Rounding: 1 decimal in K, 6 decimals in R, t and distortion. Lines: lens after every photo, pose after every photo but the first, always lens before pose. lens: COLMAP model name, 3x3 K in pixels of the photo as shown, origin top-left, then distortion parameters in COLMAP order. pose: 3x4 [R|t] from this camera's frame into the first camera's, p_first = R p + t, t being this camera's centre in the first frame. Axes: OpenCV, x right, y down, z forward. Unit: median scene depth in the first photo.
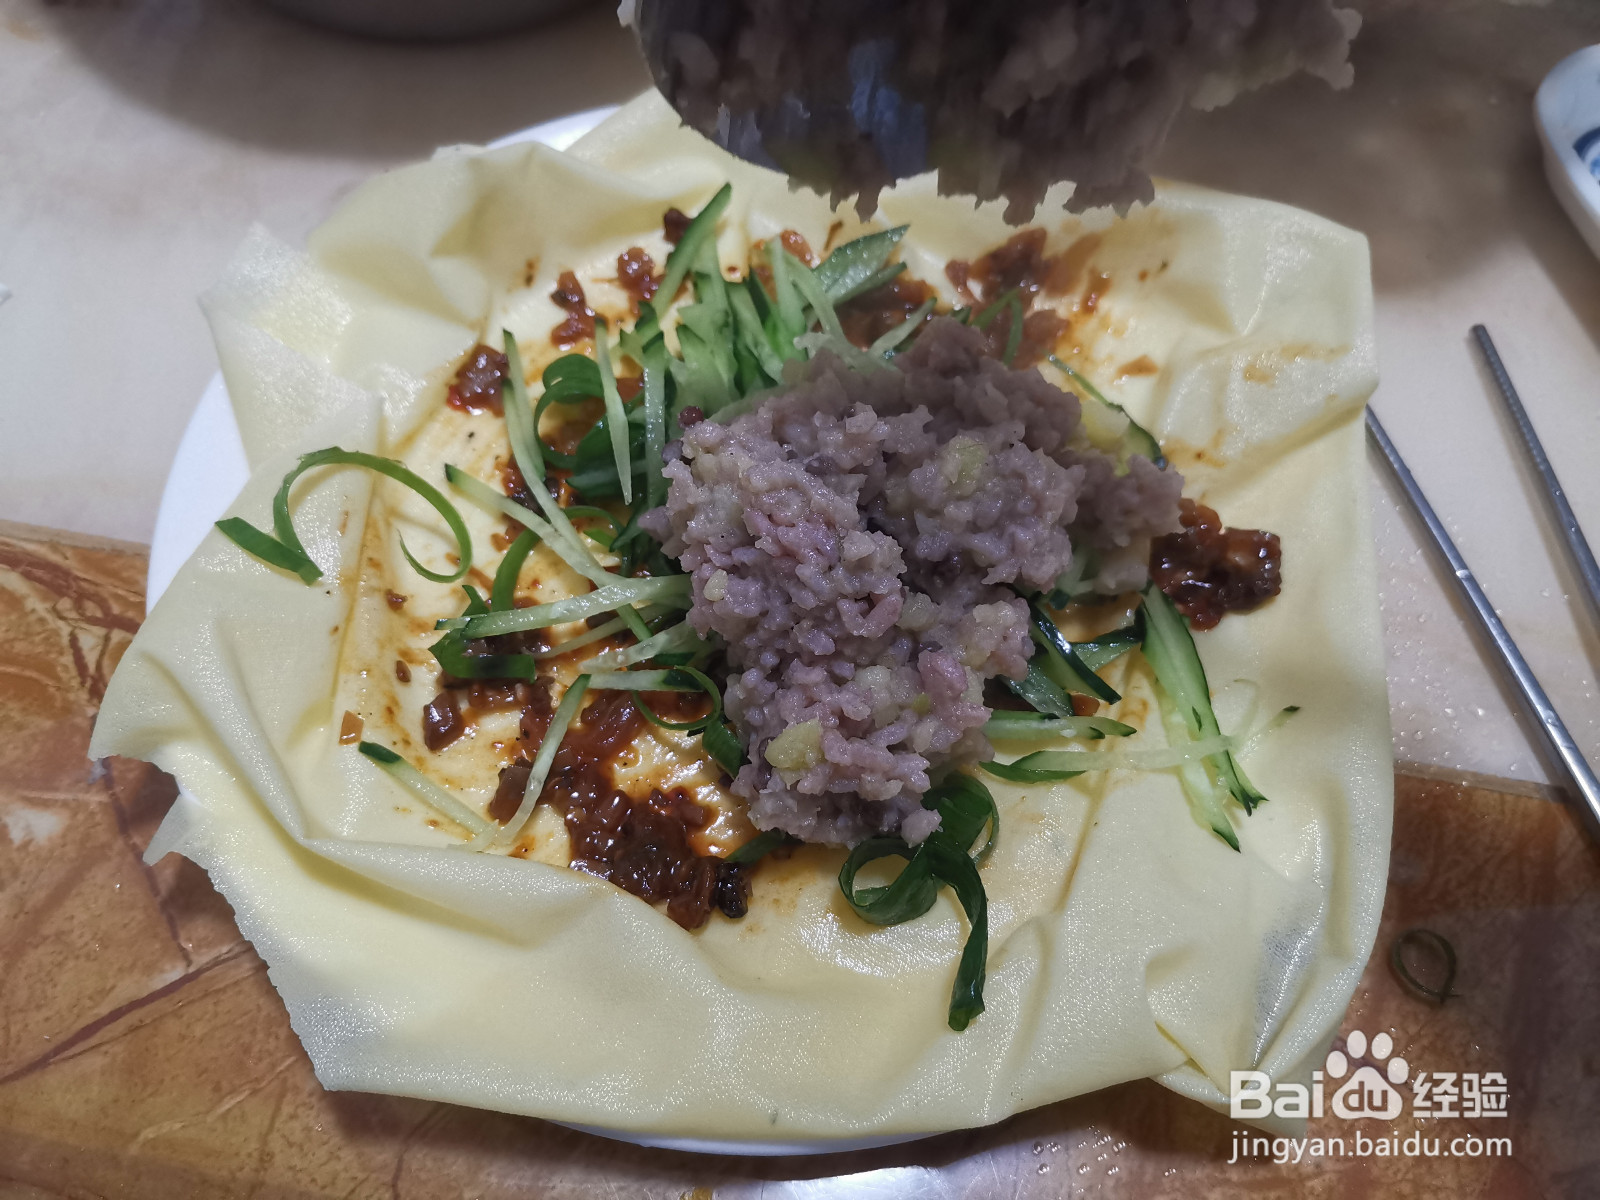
lens RADIAL K [[1310.9, 0, 800.0], [0, 1310.9, 593.8], [0, 0, 1]] dist [0.063441, -0.117249]
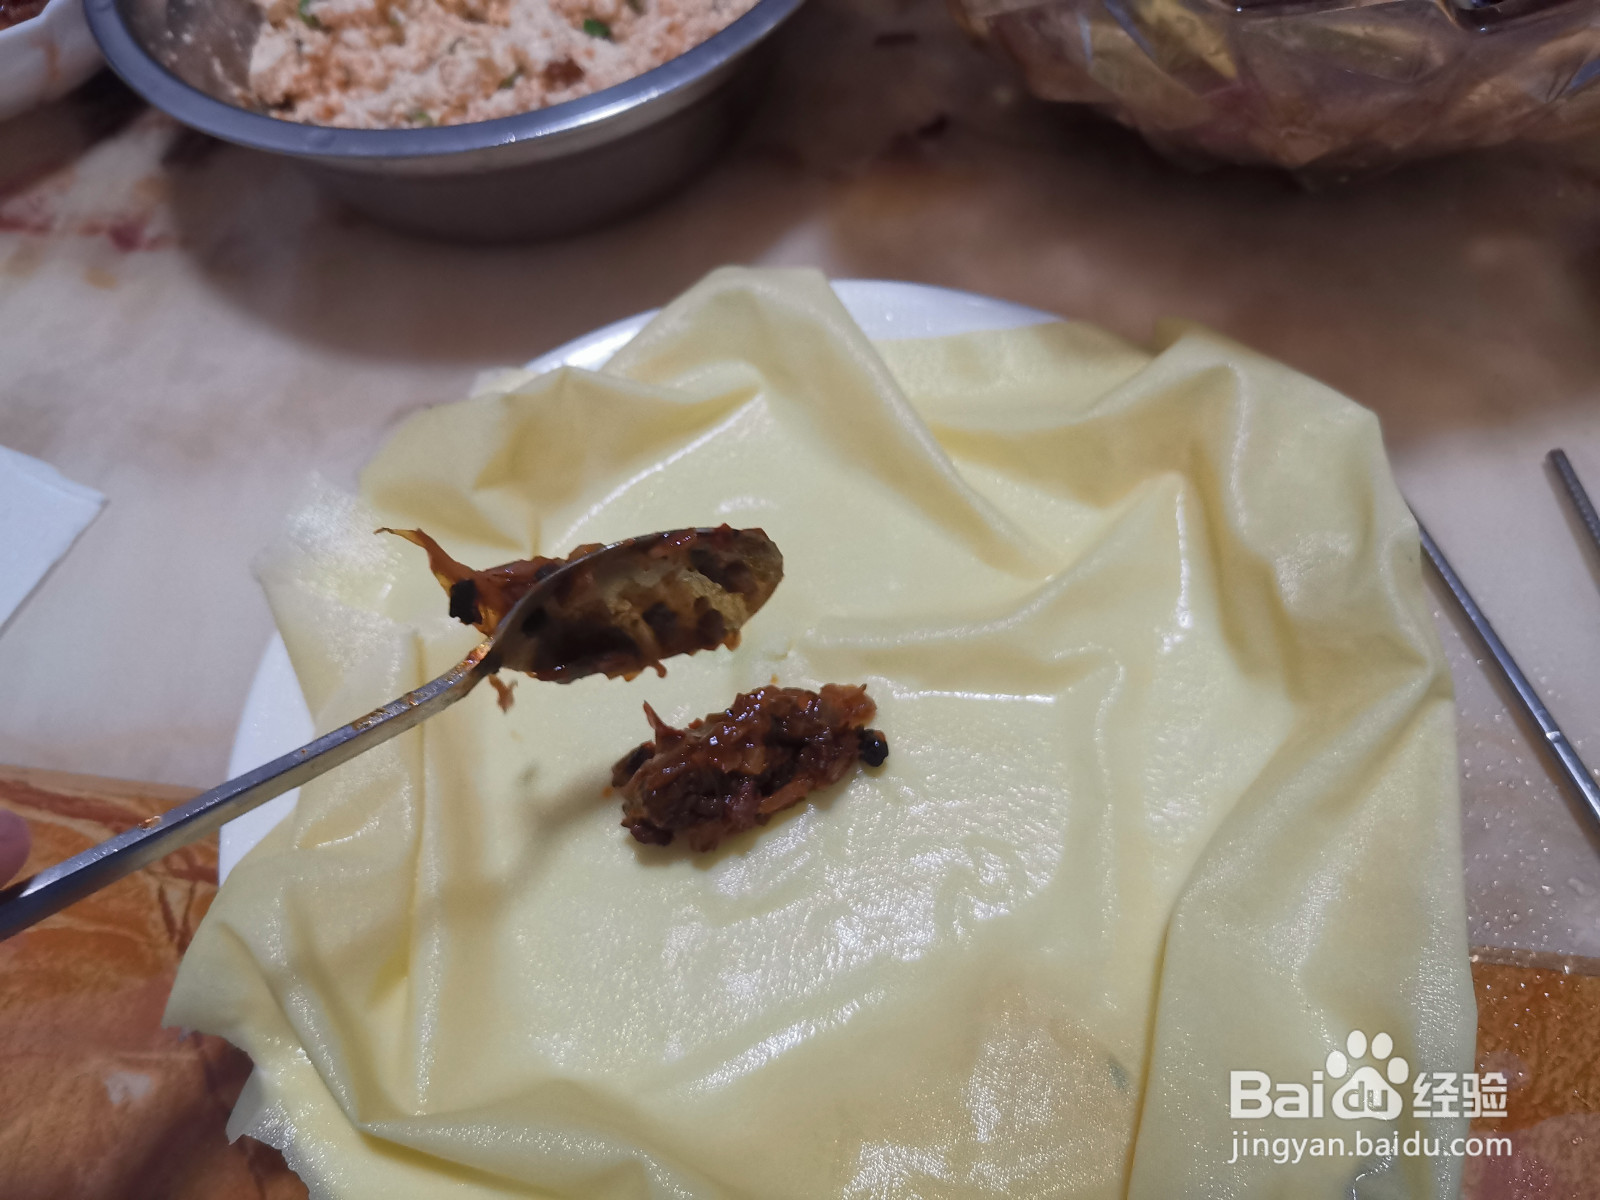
lens RADIAL K [[1315.6, 0, 800.0], [0, 1315.6, 600.0], [0, 0, 1]] dist [0.034635, -0.075095]
pose [[0.991920, -0.076078, -0.101524, 0.077442], [0.073530, 0.996882, -0.028614, -0.133216], [0.103385, 0.020917, 0.994421, 0.006947]]
